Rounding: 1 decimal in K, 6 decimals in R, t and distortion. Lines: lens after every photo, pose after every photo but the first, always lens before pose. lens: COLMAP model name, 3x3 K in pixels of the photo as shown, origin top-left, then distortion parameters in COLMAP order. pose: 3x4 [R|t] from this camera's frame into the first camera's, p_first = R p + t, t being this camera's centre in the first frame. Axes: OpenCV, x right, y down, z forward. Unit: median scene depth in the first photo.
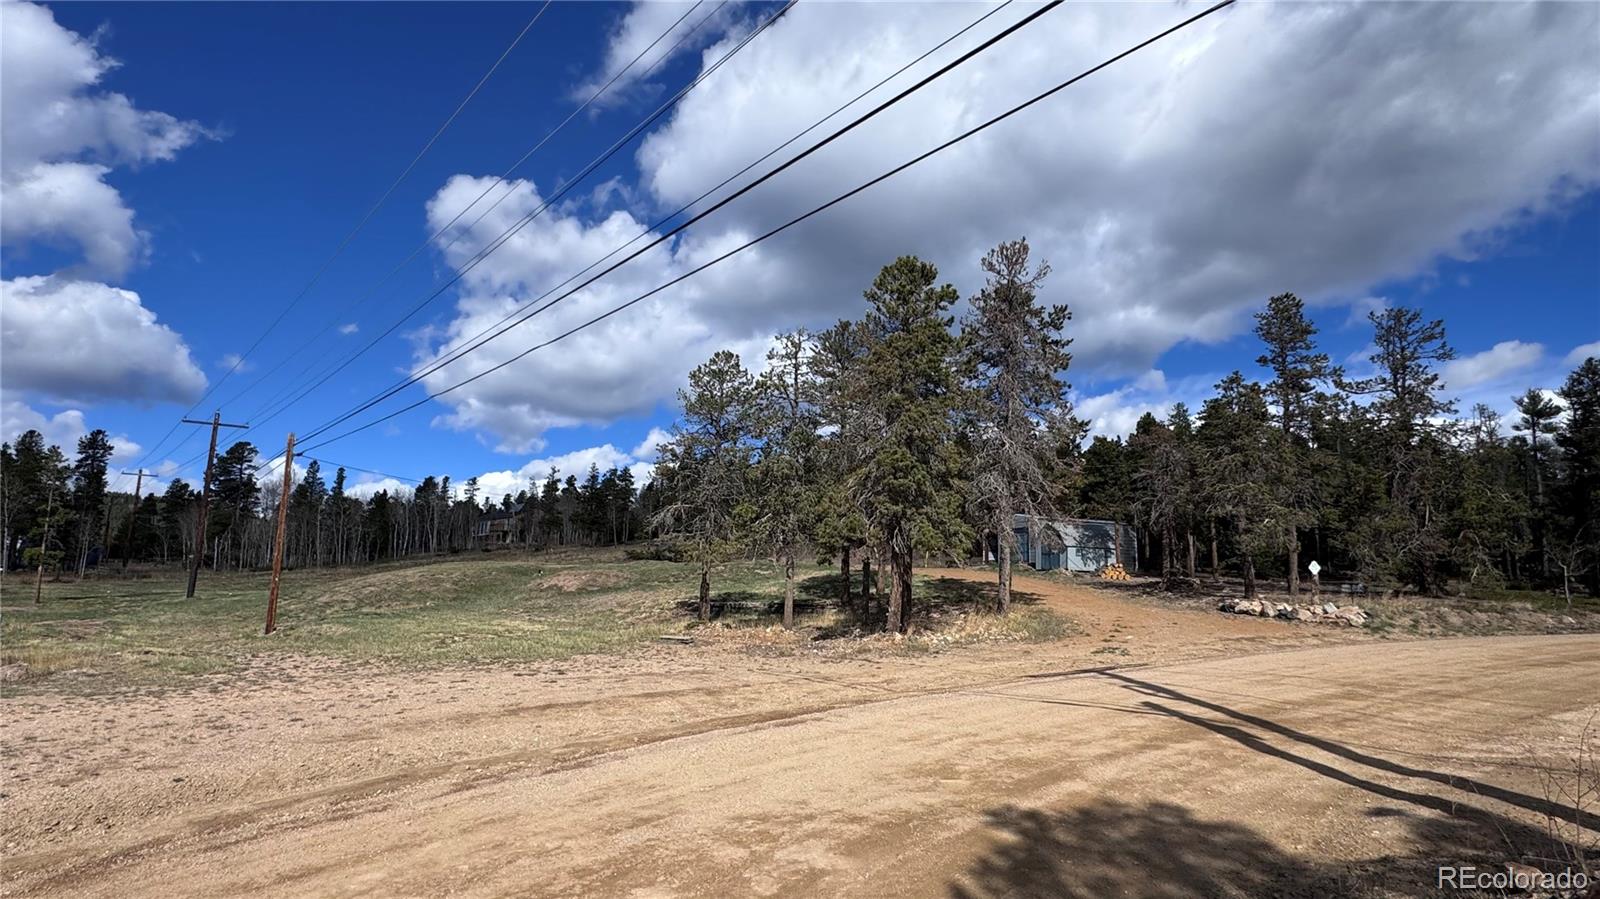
lens RADIAL K [[826.8, 0, 800.0], [0, 826.8, 449.5], [0, 0, 1]] dist [0.001856, 0.000316]
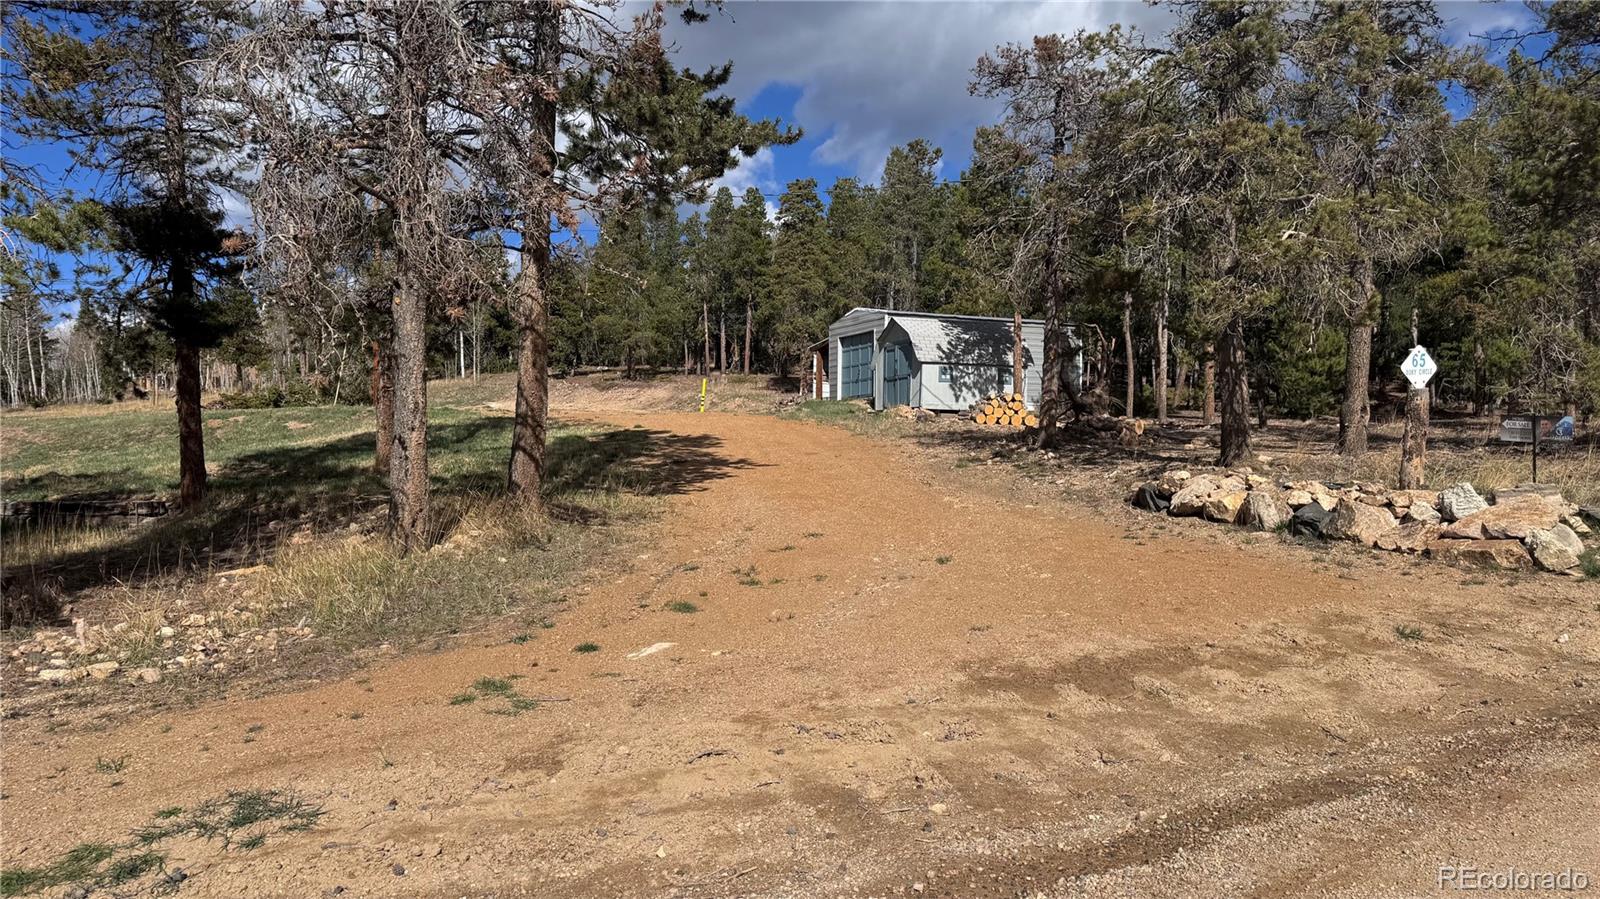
lens RADIAL K [[1067.2, 0, 800.0], [0, 1067.2, 449.5], [0, 0, 1]] dist [-0.001040, 0.006378]
pose [[0.998828, -0.021337, 0.043441, 0.292192], [0.013836, 0.986000, 0.166168, 0.081074], [-0.046378, -0.165372, 0.985140, 0.479814]]
